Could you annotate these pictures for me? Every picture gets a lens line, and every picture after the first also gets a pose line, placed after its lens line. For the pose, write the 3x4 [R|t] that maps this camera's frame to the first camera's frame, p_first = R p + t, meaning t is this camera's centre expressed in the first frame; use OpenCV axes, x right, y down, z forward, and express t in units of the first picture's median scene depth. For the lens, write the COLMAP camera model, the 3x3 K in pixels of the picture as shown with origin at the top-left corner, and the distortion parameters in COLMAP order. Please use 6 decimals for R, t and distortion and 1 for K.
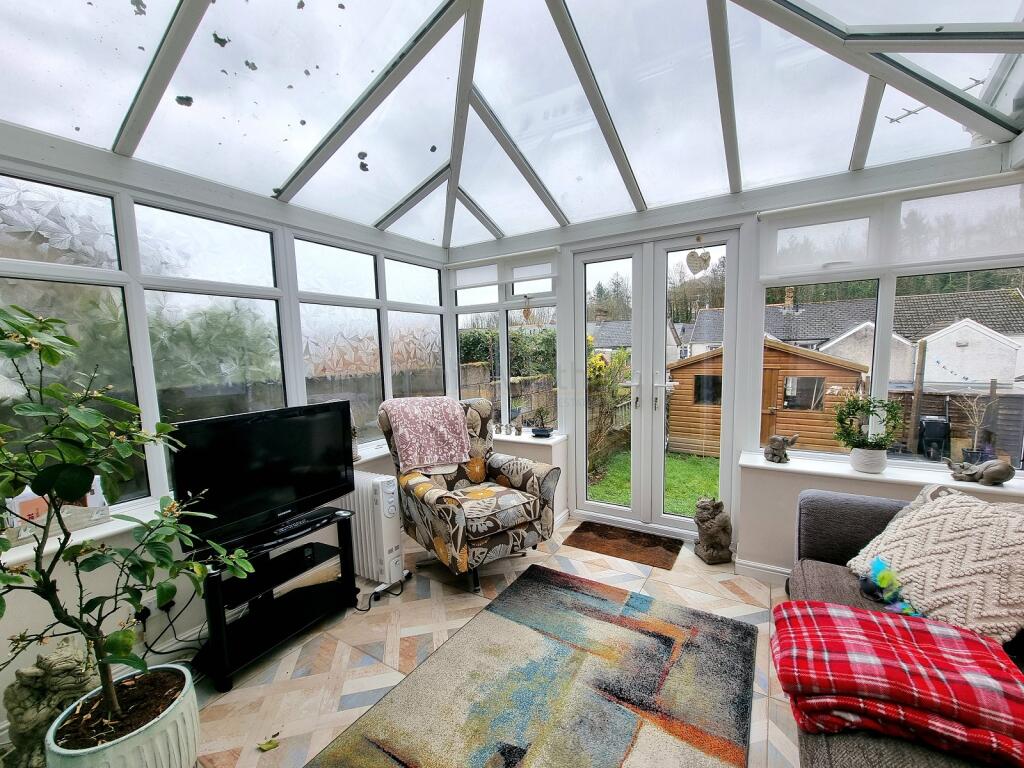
lens RADIAL K [[418.6, 0, 509.9], [0, 418.6, 389.0], [0, 0, 1]] dist [-0.002296, -0.000024]
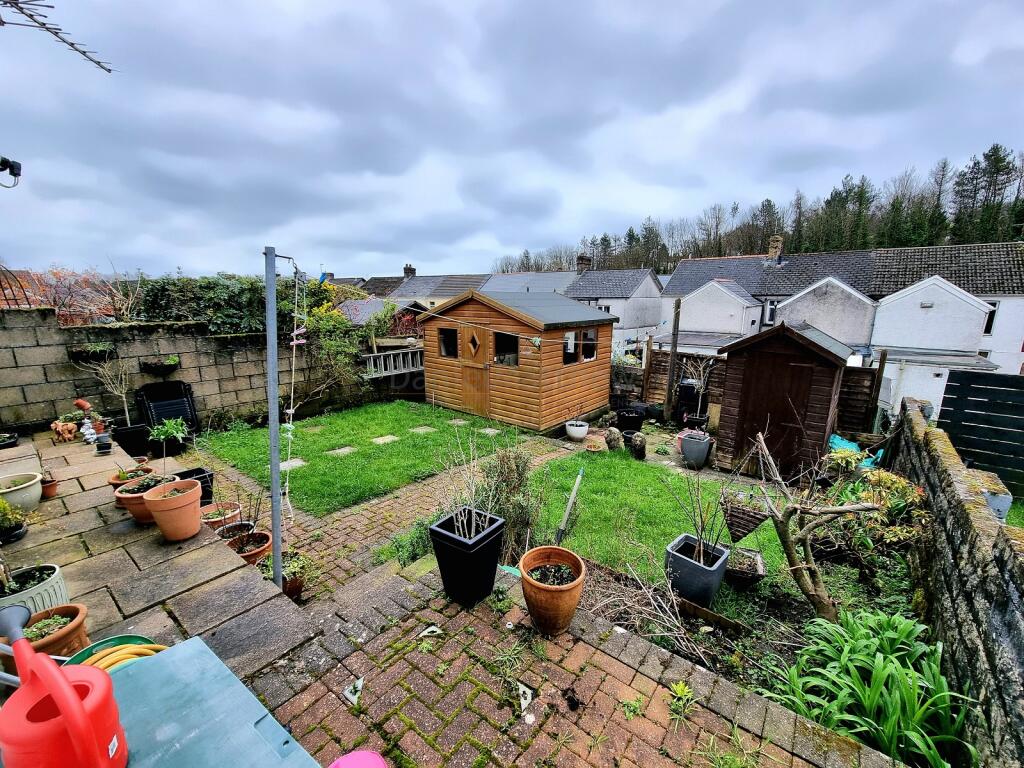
lens RADIAL K [[418.6, 0, 515.3], [0, 418.6, 388.3], [0, 0, 1]] dist [-0.002296, -0.000024]
pose [[0.994861, 0.045935, -0.090226, 0.272416], [-0.034791, 0.991991, 0.121423, -0.006377], [0.095081, -0.117660, 0.988492, 0.000917]]
